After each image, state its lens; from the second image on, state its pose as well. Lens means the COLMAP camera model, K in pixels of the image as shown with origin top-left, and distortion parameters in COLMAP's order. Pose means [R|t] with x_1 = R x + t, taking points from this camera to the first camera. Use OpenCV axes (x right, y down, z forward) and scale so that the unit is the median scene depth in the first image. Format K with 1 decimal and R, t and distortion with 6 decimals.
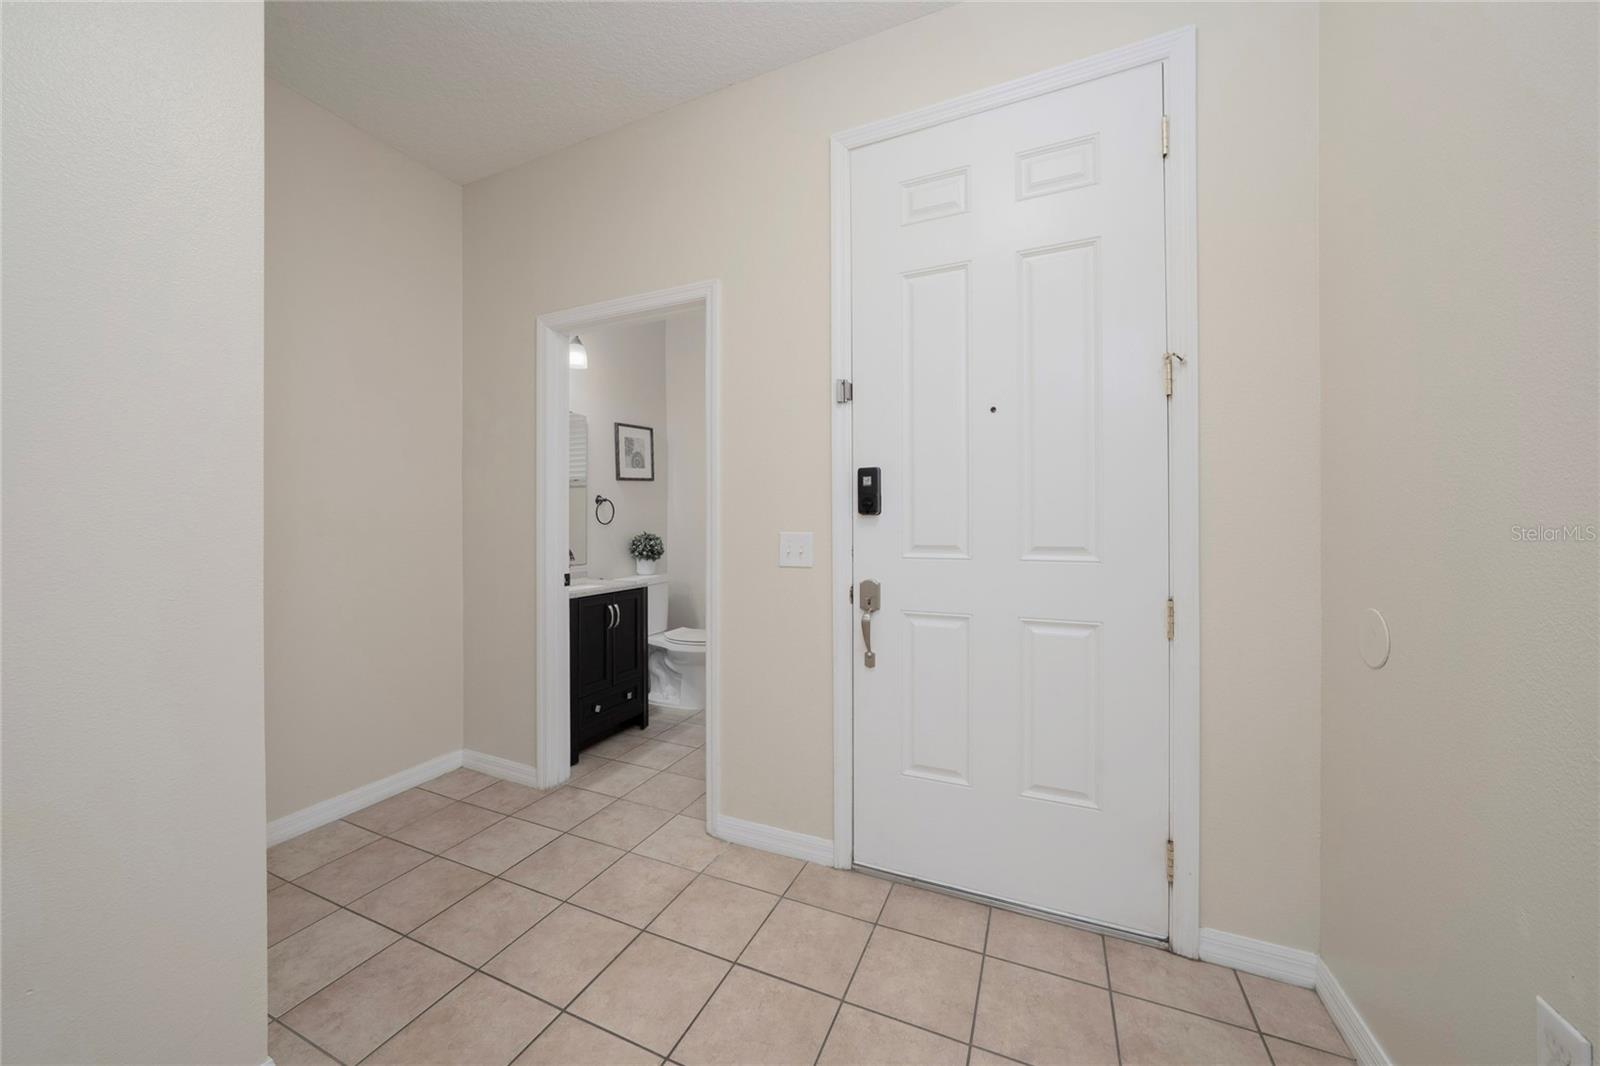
lens RADIAL K [[552.7, 0, 801.3], [0, 552.7, 528.7], [0, 0, 1]] dist [-0.000911, -0.000110]
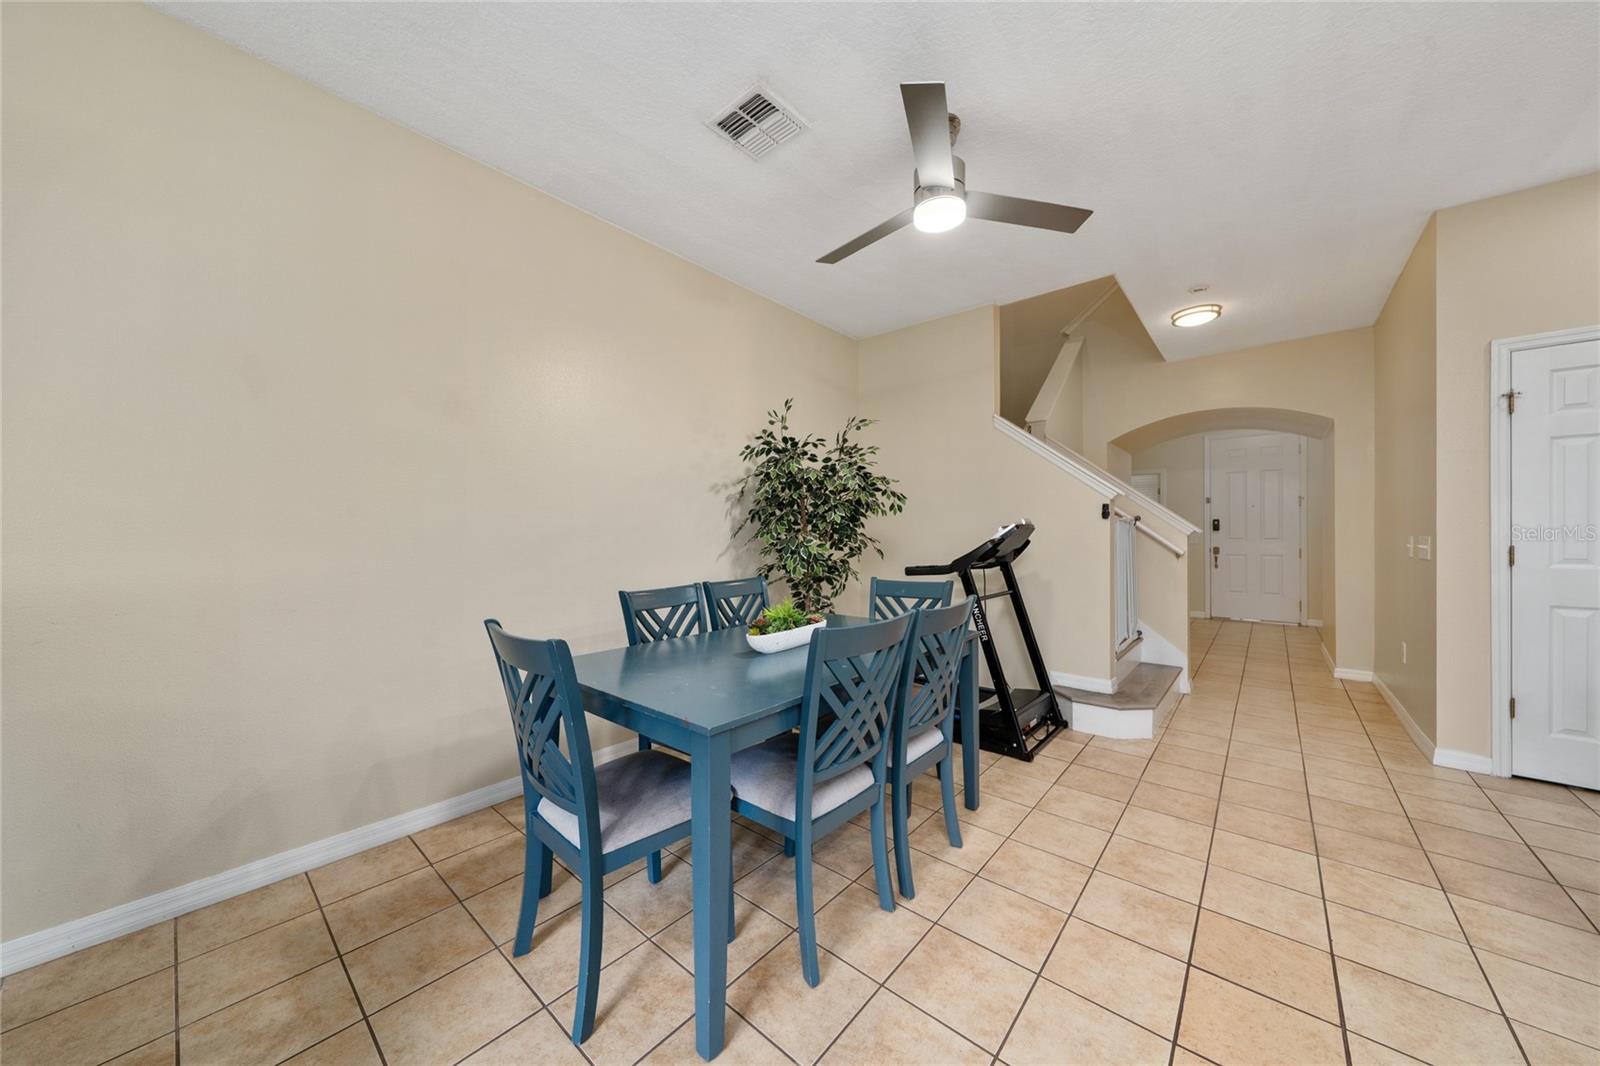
lens RADIAL K [[538.1, 0, 799.5], [0, 538.1, 546.0], [0, 0, 1]] dist [-0.000709, -0.000145]
pose [[0.957351, 0.002618, -0.288916, -1.644978], [-0.003472, 0.999991, -0.002443, 0.106449], [0.288907, 0.003342, 0.957351, -3.631478]]
